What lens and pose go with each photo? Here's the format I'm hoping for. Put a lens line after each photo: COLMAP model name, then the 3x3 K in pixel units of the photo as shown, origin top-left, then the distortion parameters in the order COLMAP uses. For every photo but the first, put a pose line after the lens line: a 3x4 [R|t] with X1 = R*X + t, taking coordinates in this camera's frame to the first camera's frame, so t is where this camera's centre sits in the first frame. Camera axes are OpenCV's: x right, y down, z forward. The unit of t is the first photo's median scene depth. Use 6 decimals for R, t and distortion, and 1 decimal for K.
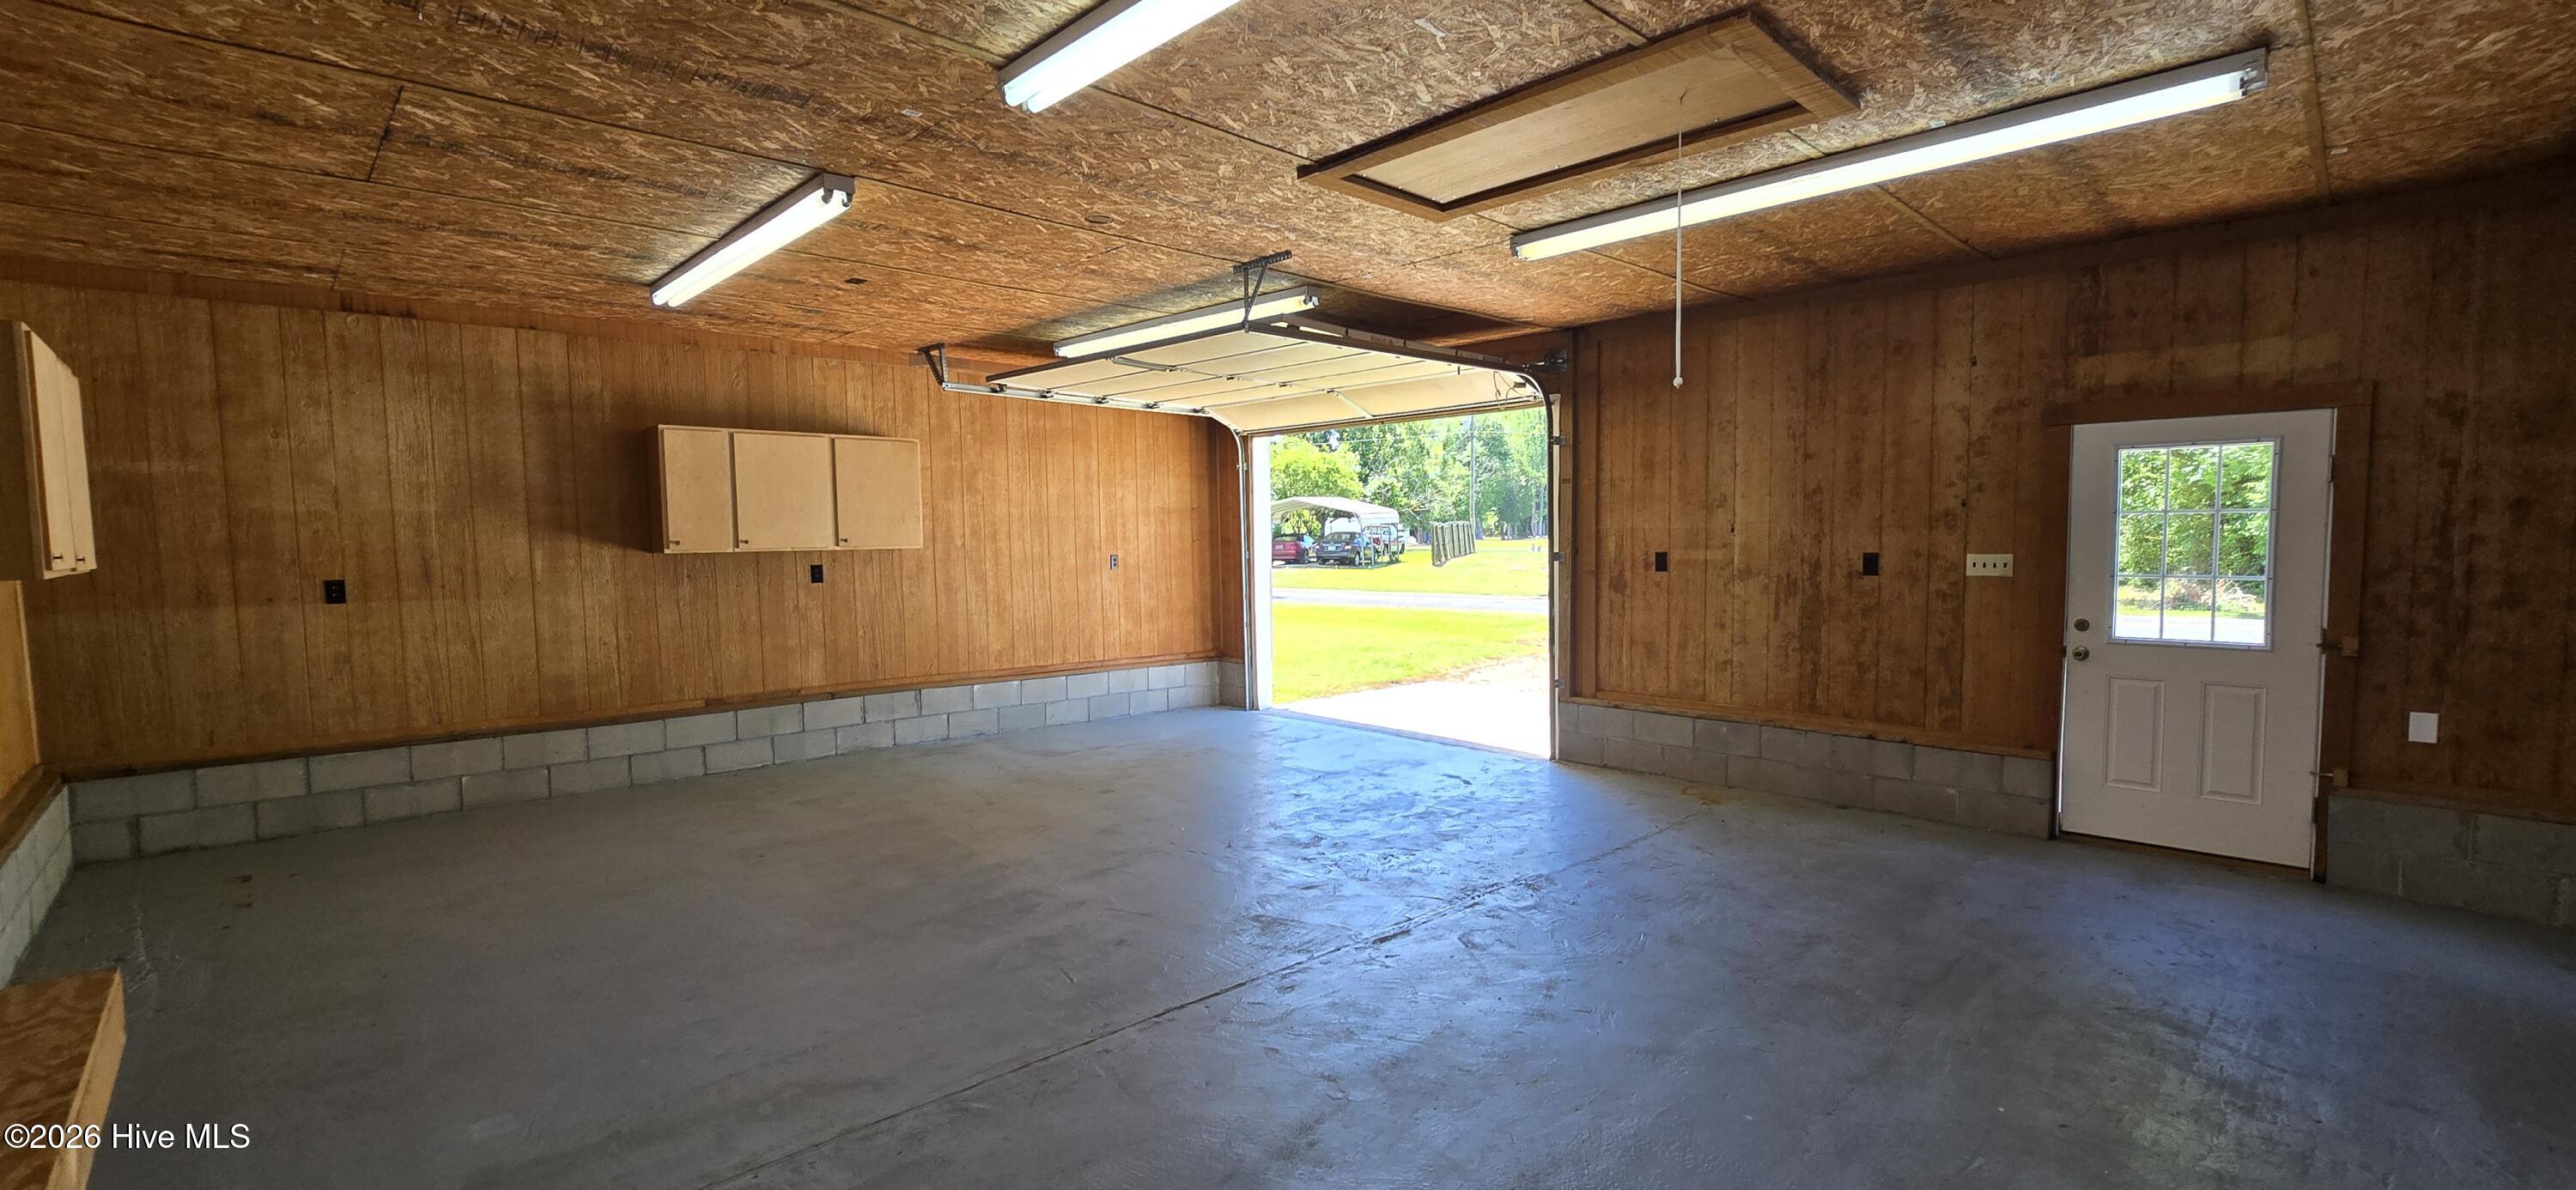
lens RADIAL K [[1060.5, 0, 1292.5], [0, 1060.5, 594.4], [0, 0, 1]] dist [-0.003015, -0.000081]
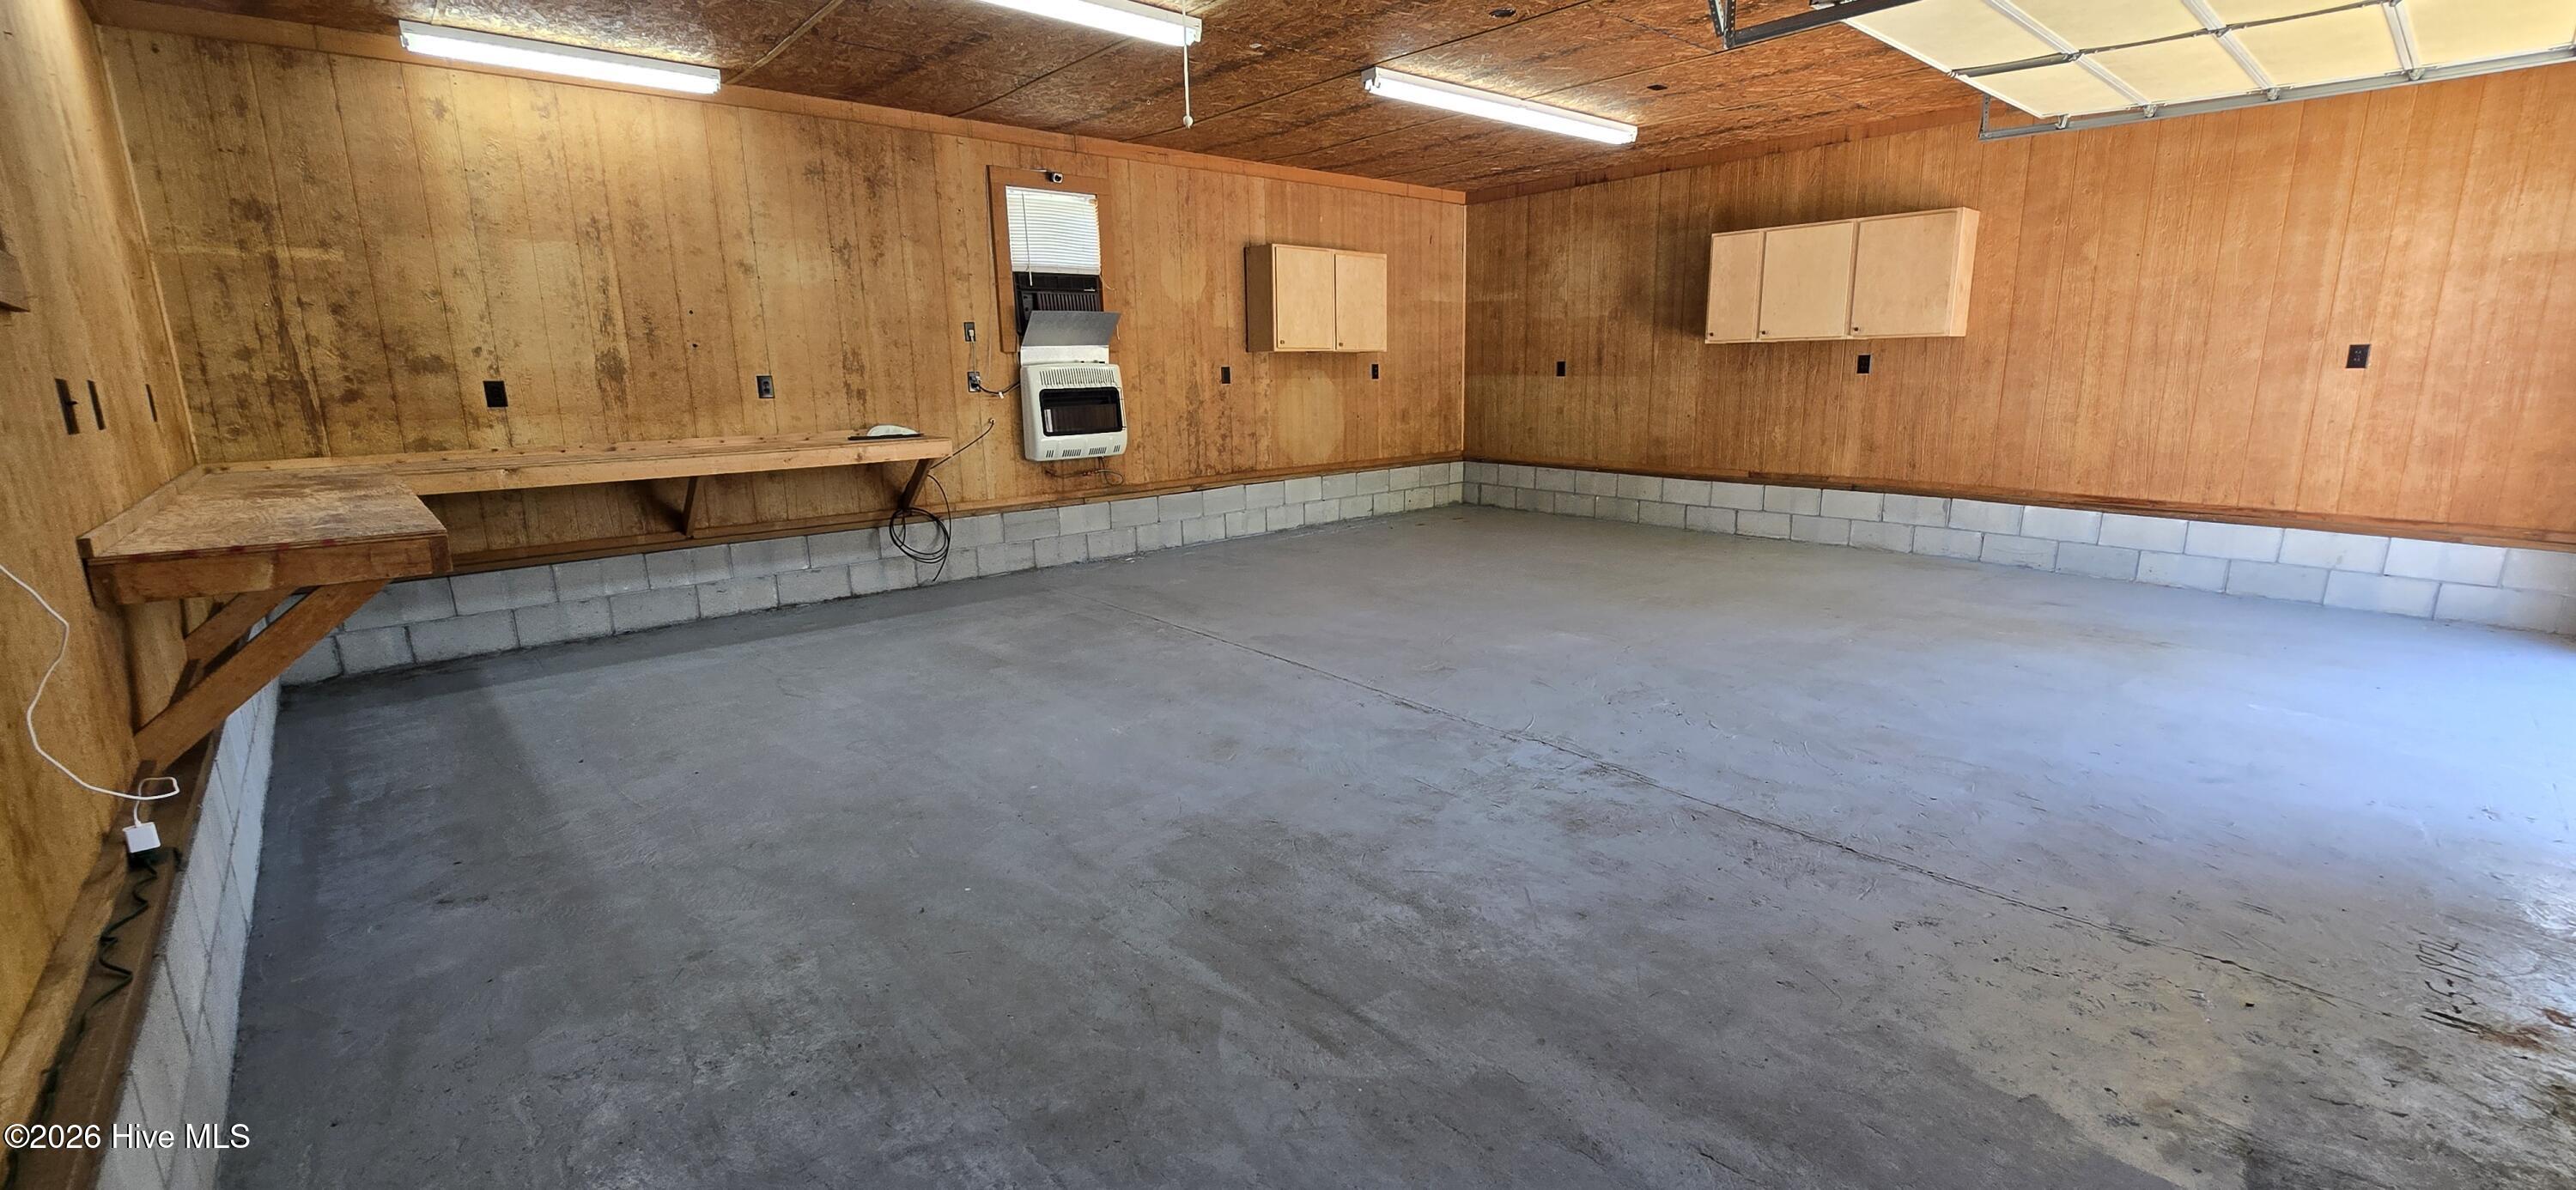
lens RADIAL K [[1060.5, 0, 1303.6], [0, 1060.5, 596.7], [0, 0, 1]] dist [-0.003015, -0.000081]
pose [[-0.037880, 0.220304, -0.974696, 0.699847], [-0.043966, 0.974084, 0.221874, -0.004873], [0.998315, 0.051258, -0.027212, 0.593898]]
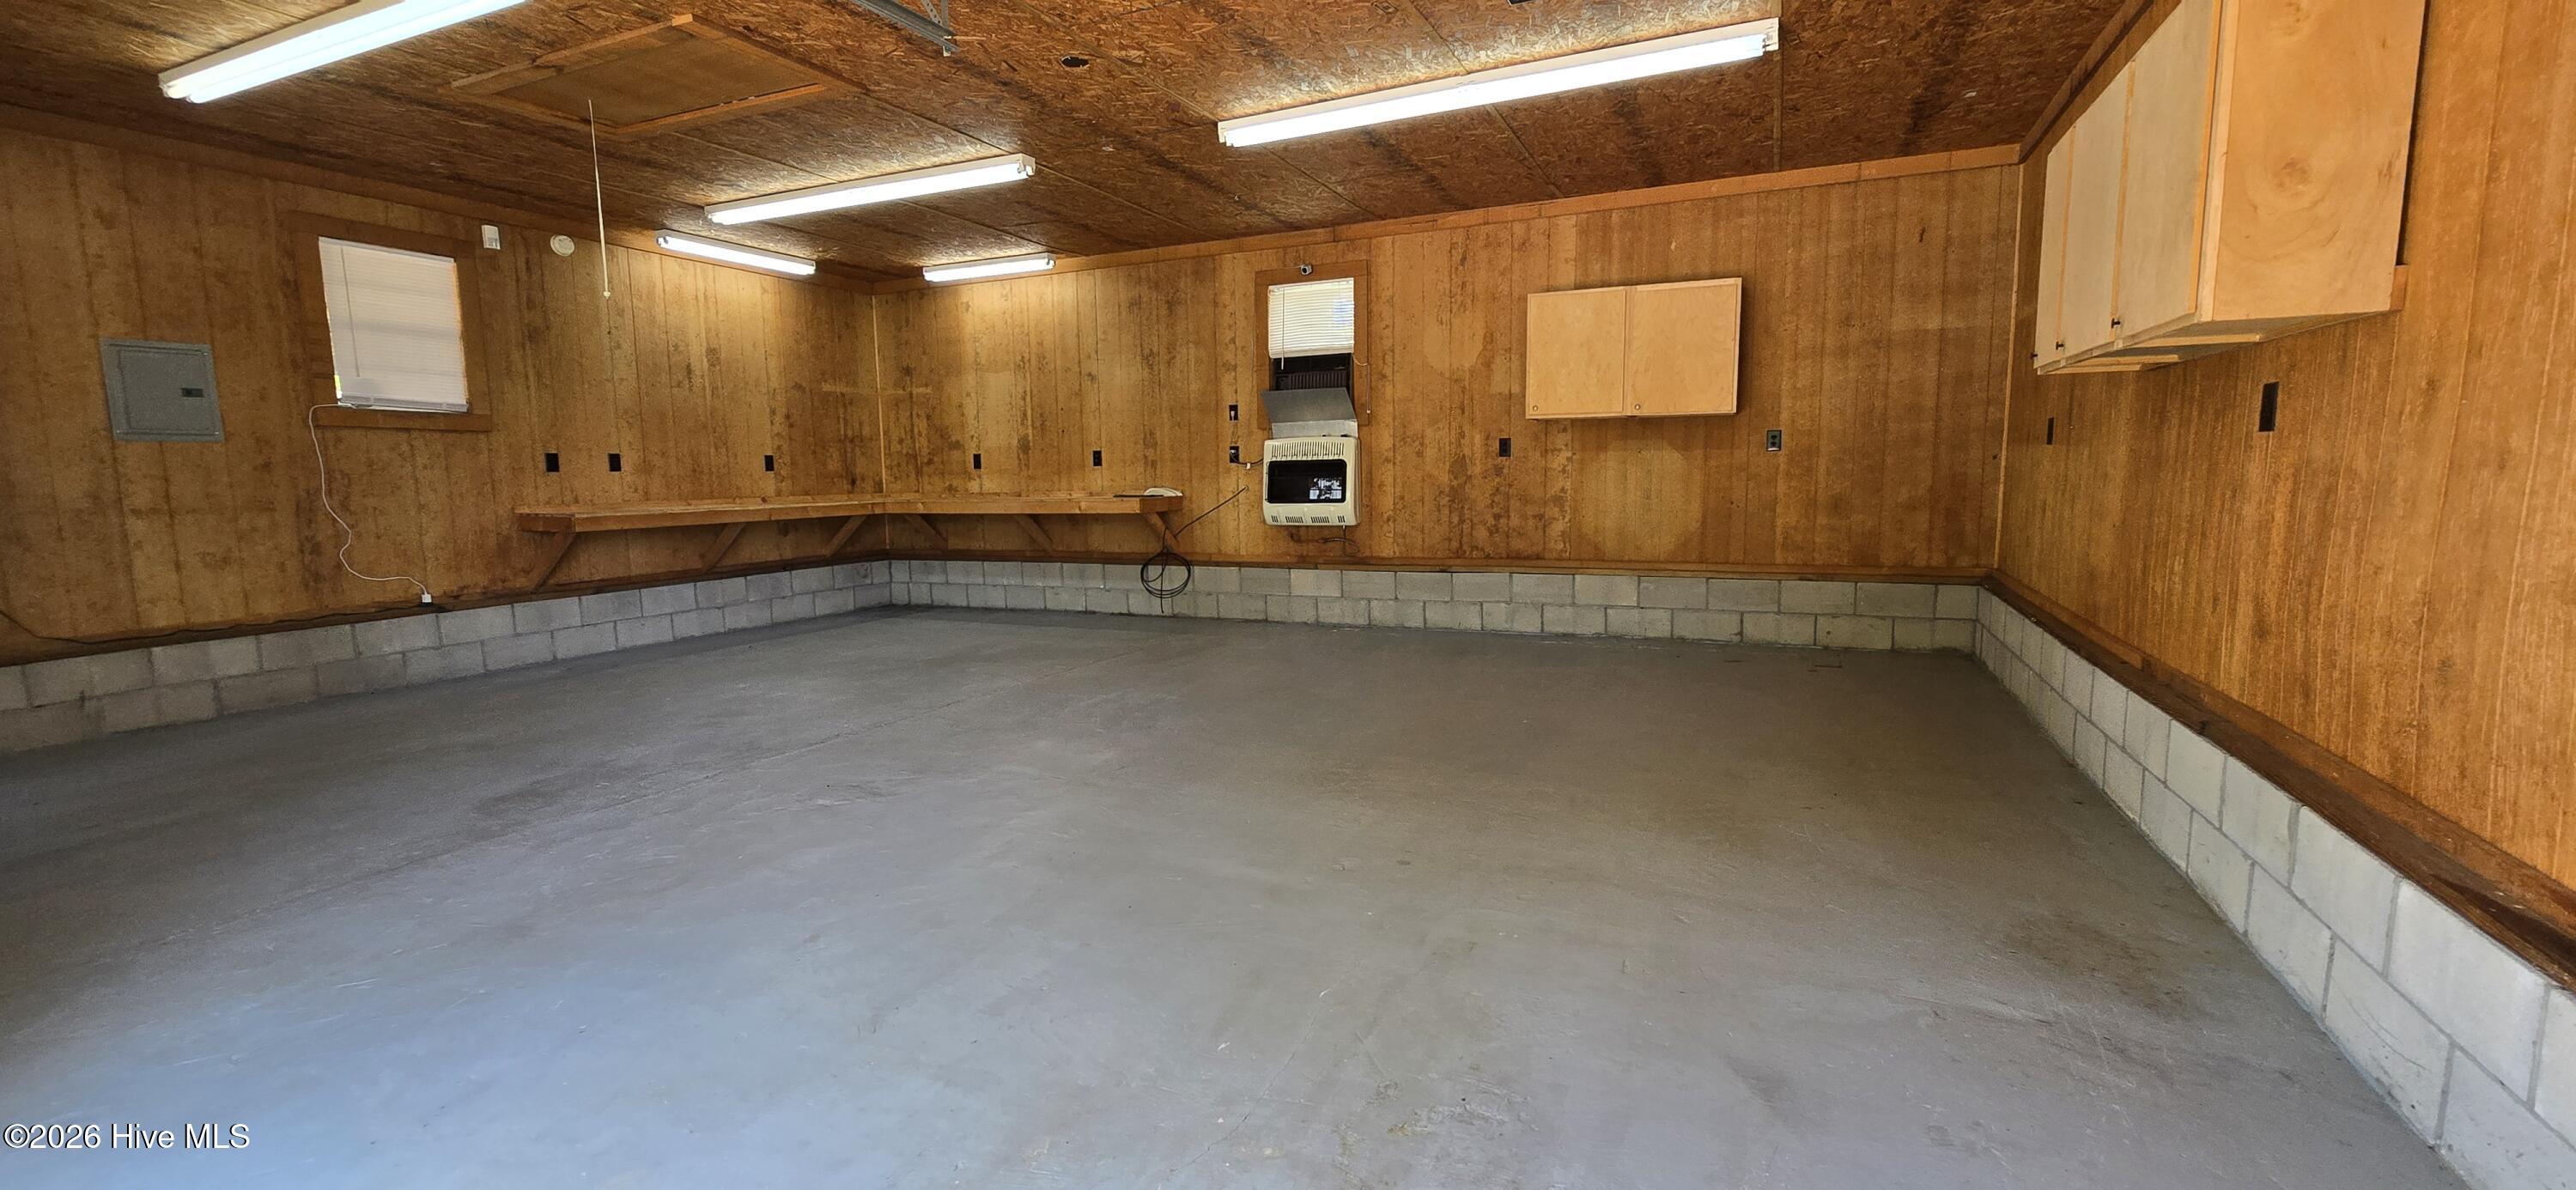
lens RADIAL K [[1060.5, 0, 1292.8], [0, 1060.5, 599.1], [0, 0, 1]] dist [-0.003015, -0.000081]
pose [[-0.935768, 0.067178, -0.346157, 0.014757], [0.003417, 0.983366, 0.181604, -0.024001], [0.352599, 0.168757, -0.920432, 1.430080]]
